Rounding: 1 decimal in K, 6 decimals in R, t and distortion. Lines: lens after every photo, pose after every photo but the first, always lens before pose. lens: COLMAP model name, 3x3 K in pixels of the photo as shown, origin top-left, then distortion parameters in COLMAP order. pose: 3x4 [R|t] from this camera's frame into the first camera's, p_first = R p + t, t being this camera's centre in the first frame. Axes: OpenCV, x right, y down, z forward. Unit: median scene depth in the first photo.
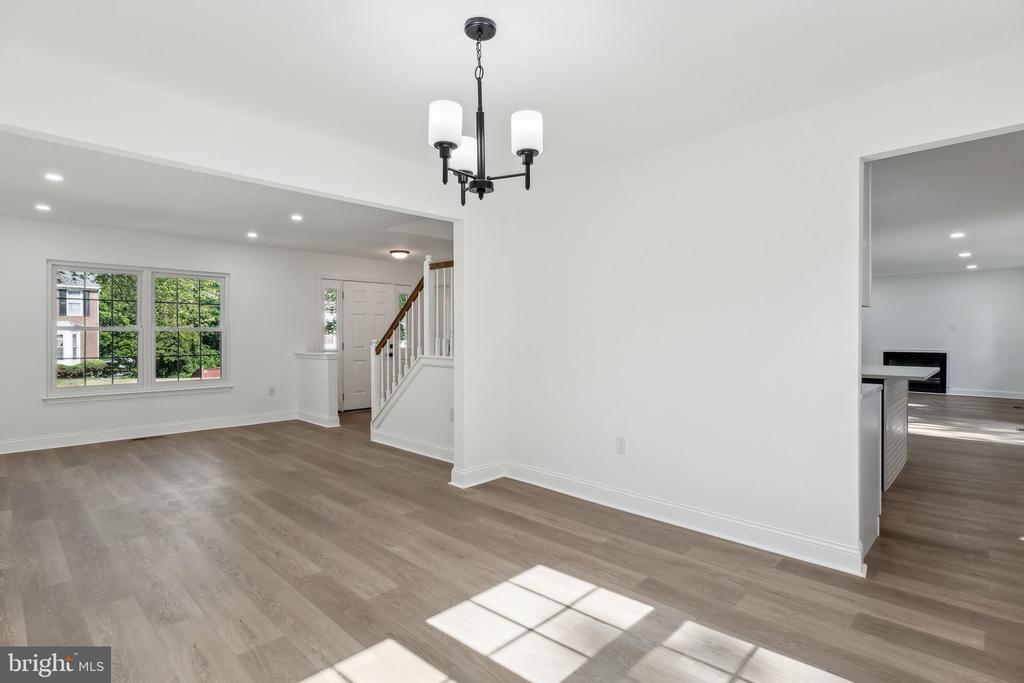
lens RADIAL K [[513.8, 0, 514.7], [0, 513.8, 334.1], [0, 0, 1]] dist [0.000255, 0.001042]
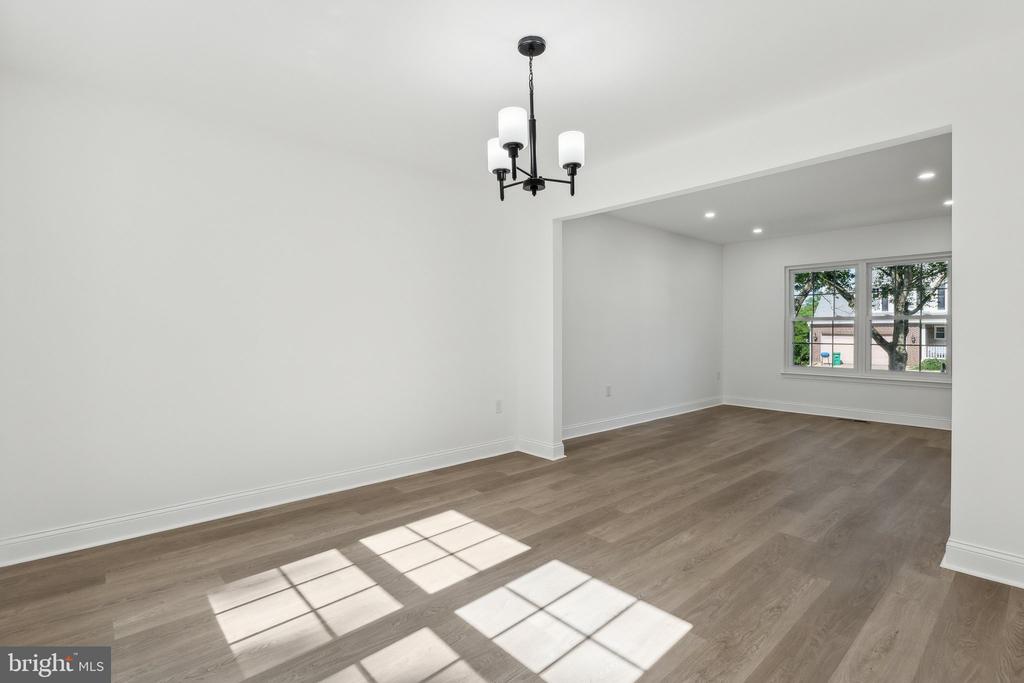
lens RADIAL K [[480.4, 0, 515.2], [0, 480.4, 329.6], [0, 0, 1]] dist [0.000607, -0.000197]
pose [[-0.064590, 0.002913, -0.997908, 0.734005], [0.001404, 0.999995, 0.002828, 0.021338], [0.997911, -0.001218, -0.064594, 0.765652]]
